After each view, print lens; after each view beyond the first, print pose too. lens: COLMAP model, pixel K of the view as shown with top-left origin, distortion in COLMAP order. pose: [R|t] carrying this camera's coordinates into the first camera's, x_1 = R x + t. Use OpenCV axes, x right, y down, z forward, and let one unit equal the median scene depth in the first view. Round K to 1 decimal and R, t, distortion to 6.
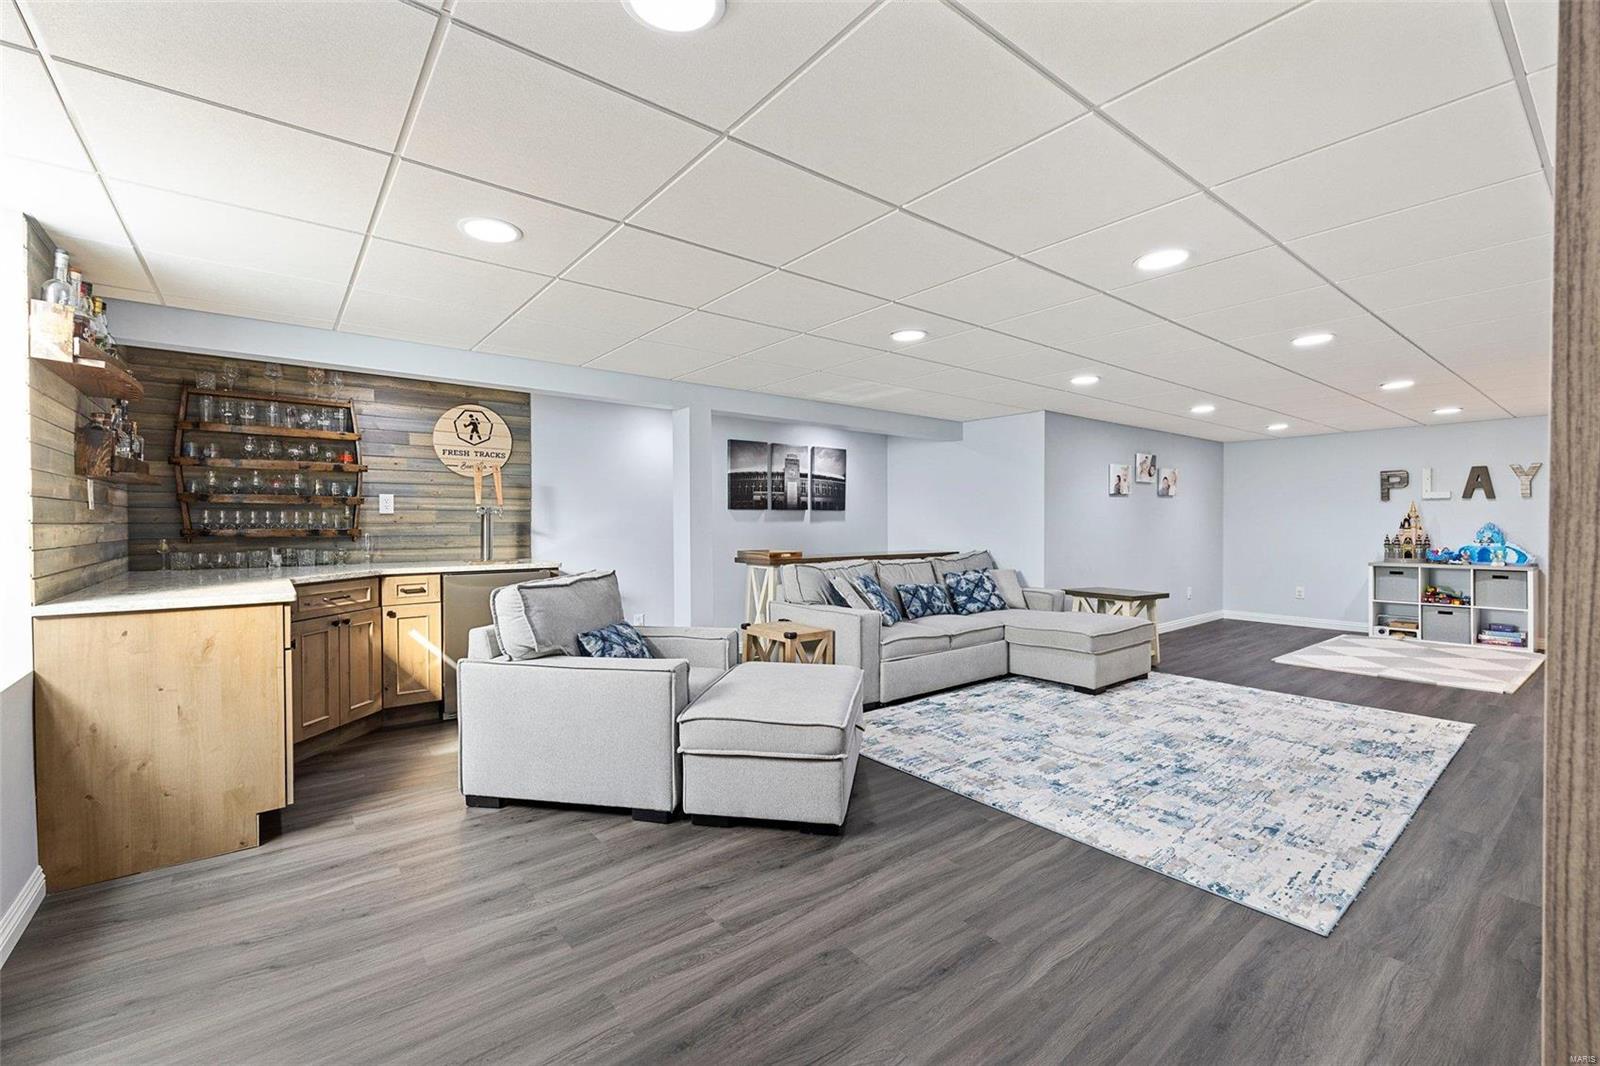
lens RADIAL K [[684.9, 0, 803.2], [0, 684.9, 533.6], [0, 0, 1]] dist [0.011792, 0.000069]
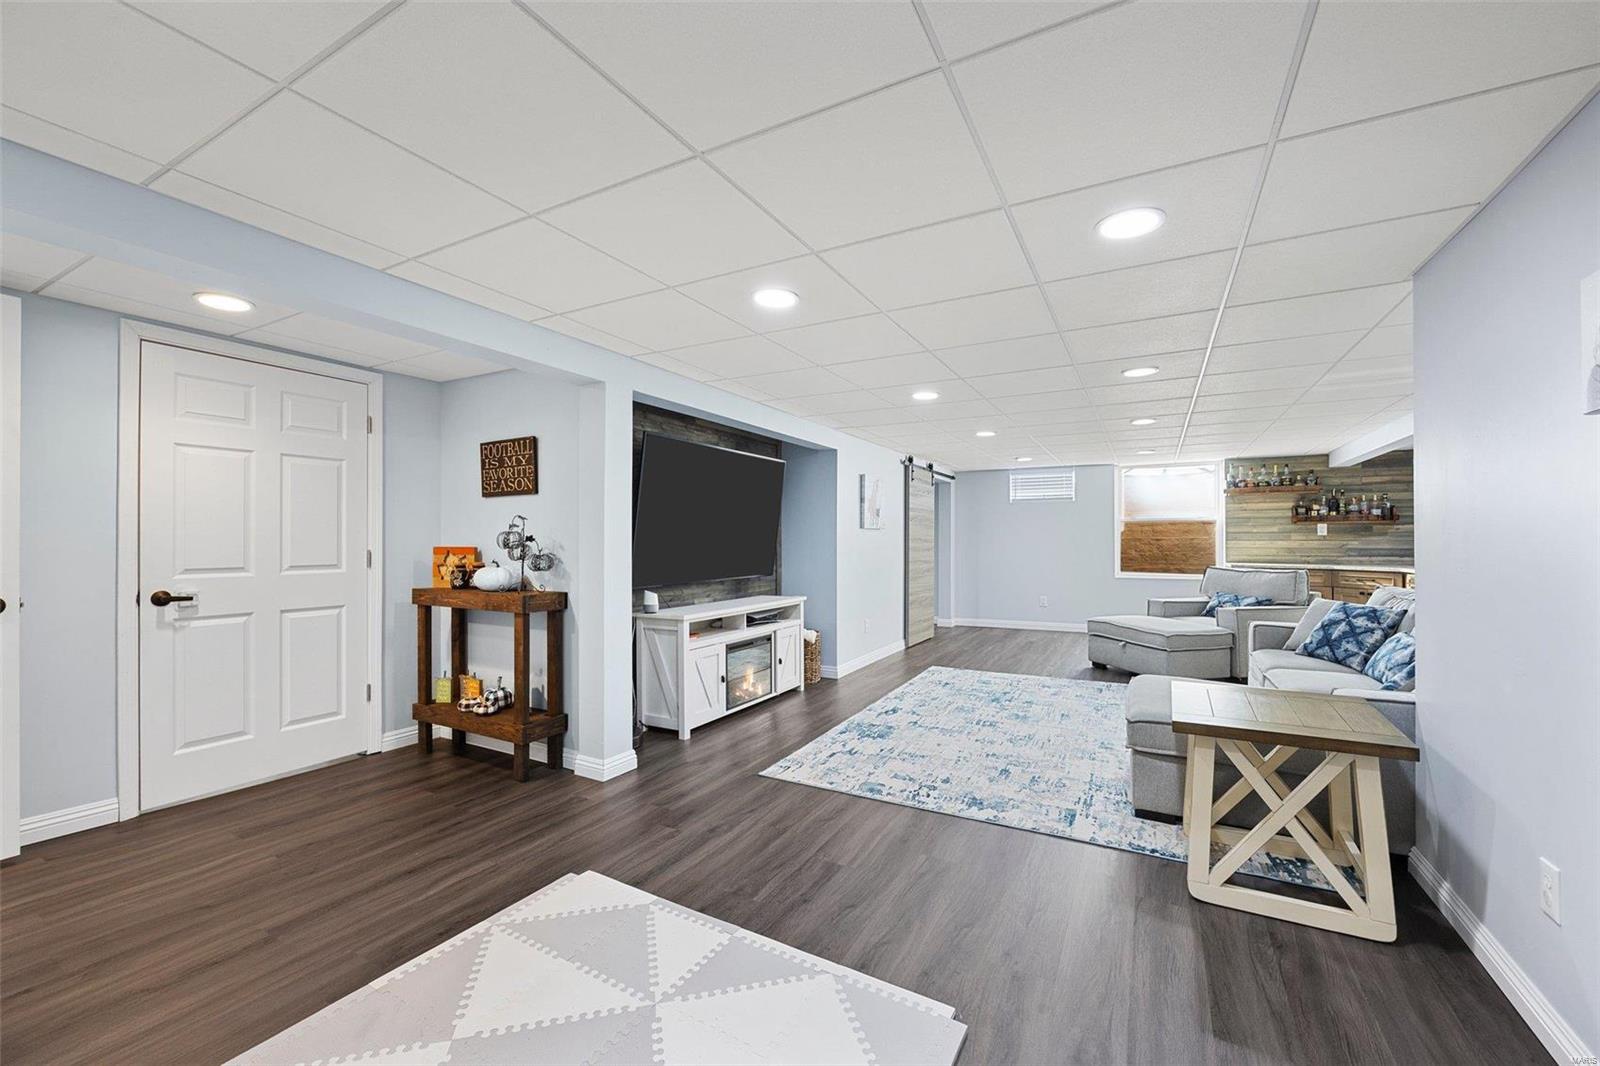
lens RADIAL K [[637.8, 0, 805.2], [0, 637.8, 526.6], [0, 0, 1]] dist [-0.006117, 0.001598]
pose [[-0.924642, -0.005543, -0.380797, 1.314023], [-0.004119, 0.999981, -0.004554, -0.036849], [0.380815, -0.002642, -0.924647, 1.898949]]
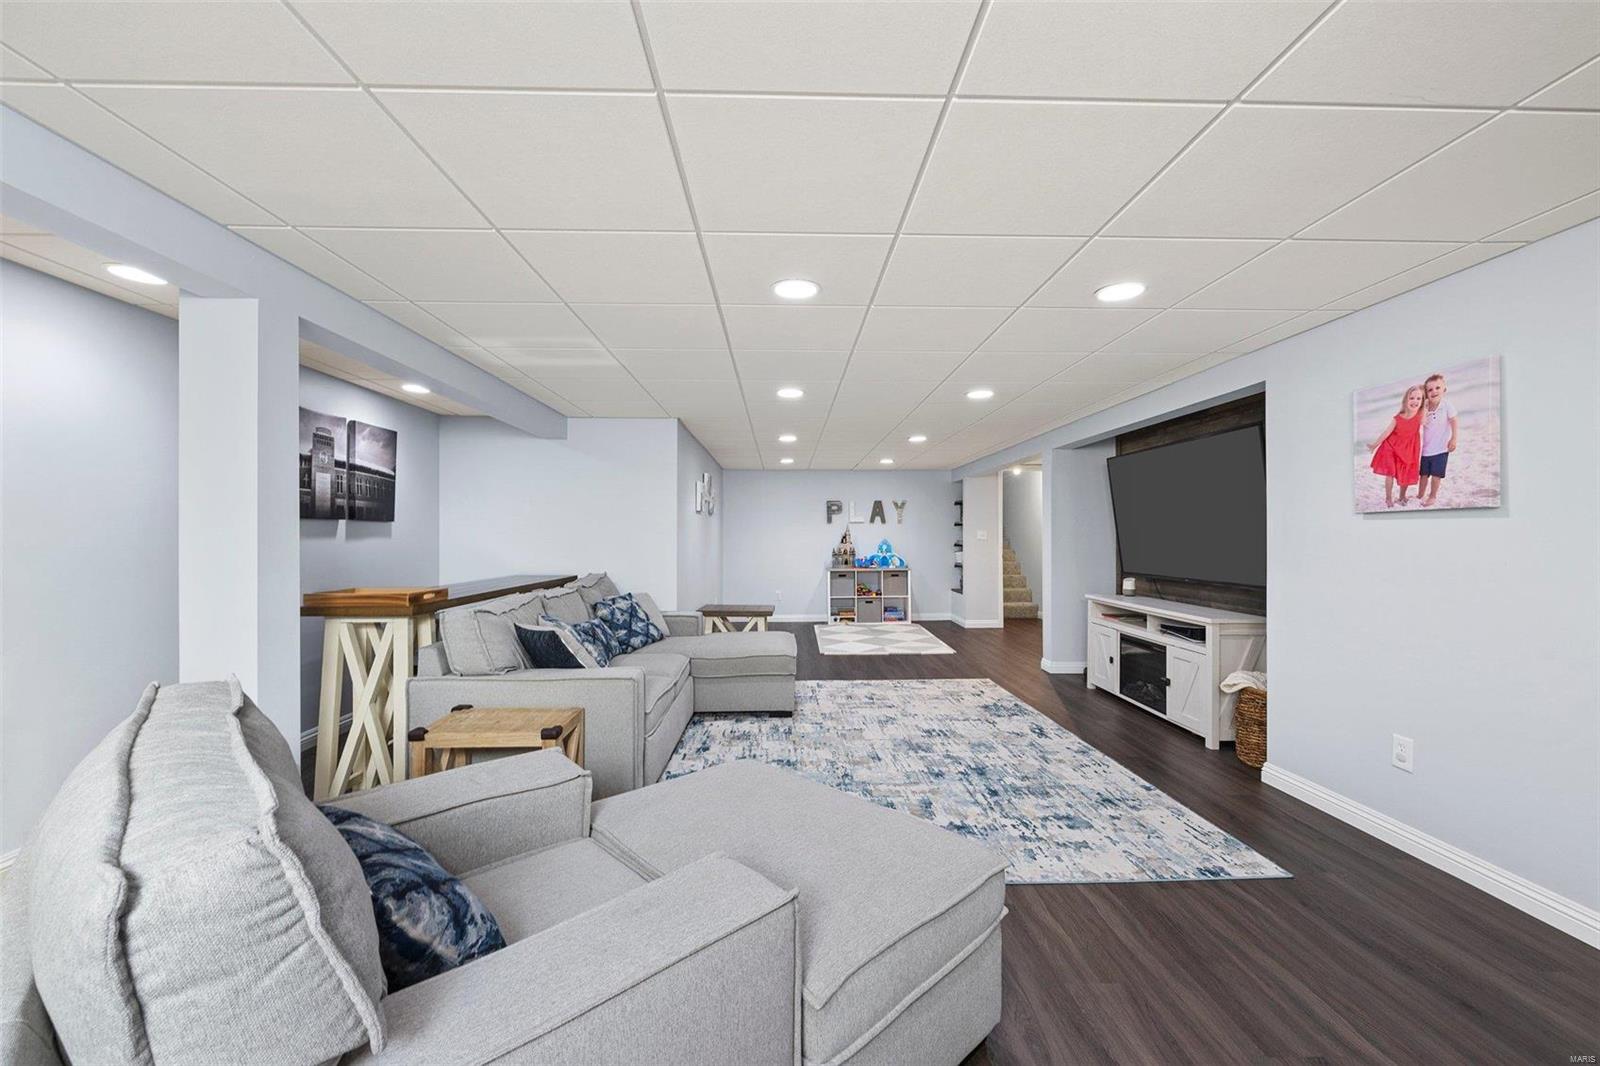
lens RADIAL K [[637.8, 0, 810.1], [0, 637.8, 530.8], [0, 0, 1]] dist [-0.006117, 0.001598]
pose [[0.592302, 0.009608, 0.805659, -0.361688], [0.011255, 0.999733, -0.020197, -0.013291], [-0.805637, 0.021030, 0.592036, 0.537333]]
